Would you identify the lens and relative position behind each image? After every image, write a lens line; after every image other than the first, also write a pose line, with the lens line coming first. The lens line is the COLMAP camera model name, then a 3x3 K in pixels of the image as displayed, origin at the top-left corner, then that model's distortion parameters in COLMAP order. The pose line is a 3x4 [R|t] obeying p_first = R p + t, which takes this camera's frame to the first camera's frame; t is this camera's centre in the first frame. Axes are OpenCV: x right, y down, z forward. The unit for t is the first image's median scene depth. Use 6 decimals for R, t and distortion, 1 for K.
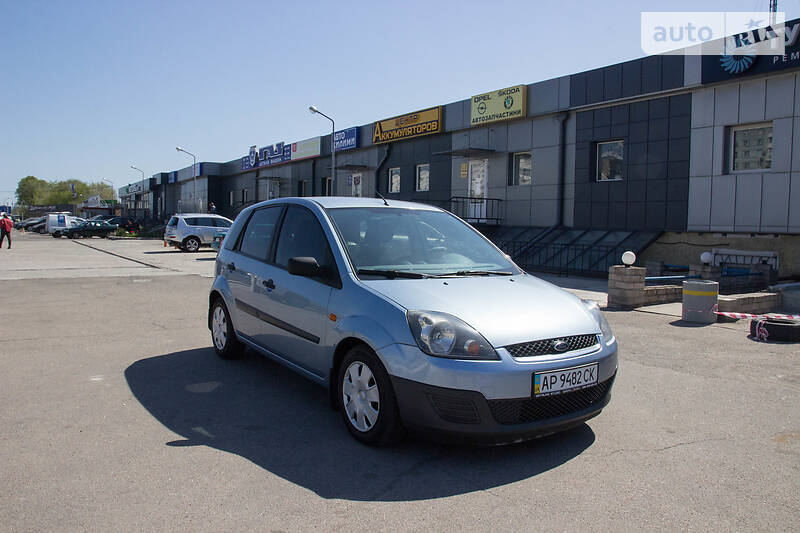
lens RADIAL K [[604.3, 0, 389.8], [0, 604.3, 287.7], [0, 0, 1]] dist [-0.143140, 0.078137]
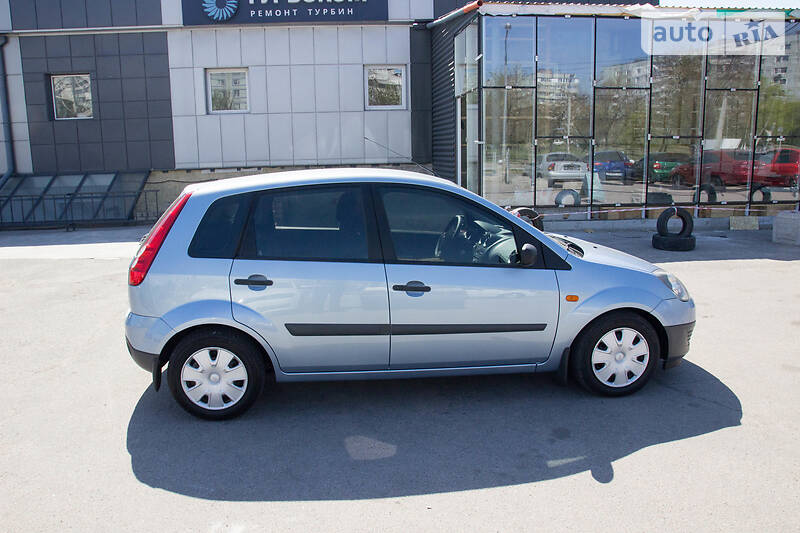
lens RADIAL K [[604.3, 0, 397.5], [0, 604.3, 270.5], [0, 0, 1]] dist [-0.143140, 0.078137]
pose [[0.468575, -0.190881, 0.862555, -0.226728], [0.113483, 0.981294, 0.155509, -0.038545], [-0.876104, 0.025018, 0.481472, 0.160829]]
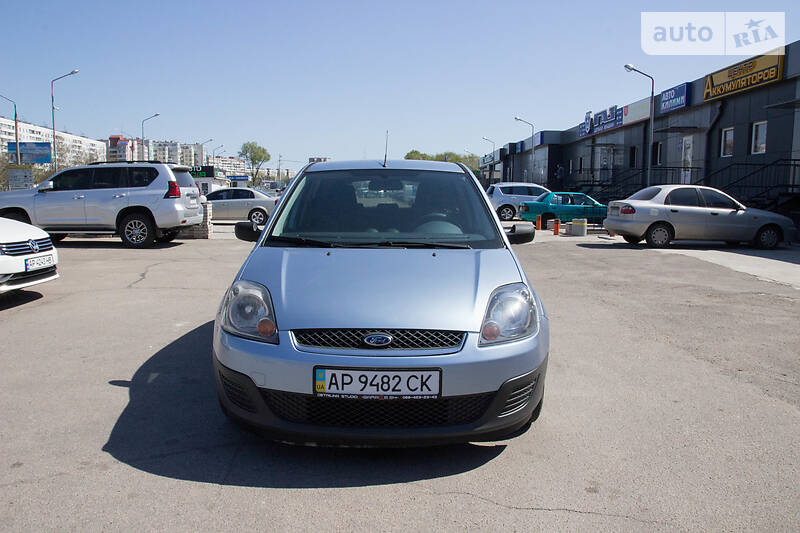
lens RADIAL K [[604.3, 0, 396.6], [0, 604.3, 290.4], [0, 0, 1]] dist [-0.143140, 0.078137]
pose [[0.829158, 0.074578, -0.554017, 0.136964], [-0.044321, 0.996711, 0.067839, -0.003753], [0.557255, -0.031695, 0.829736, 0.067552]]
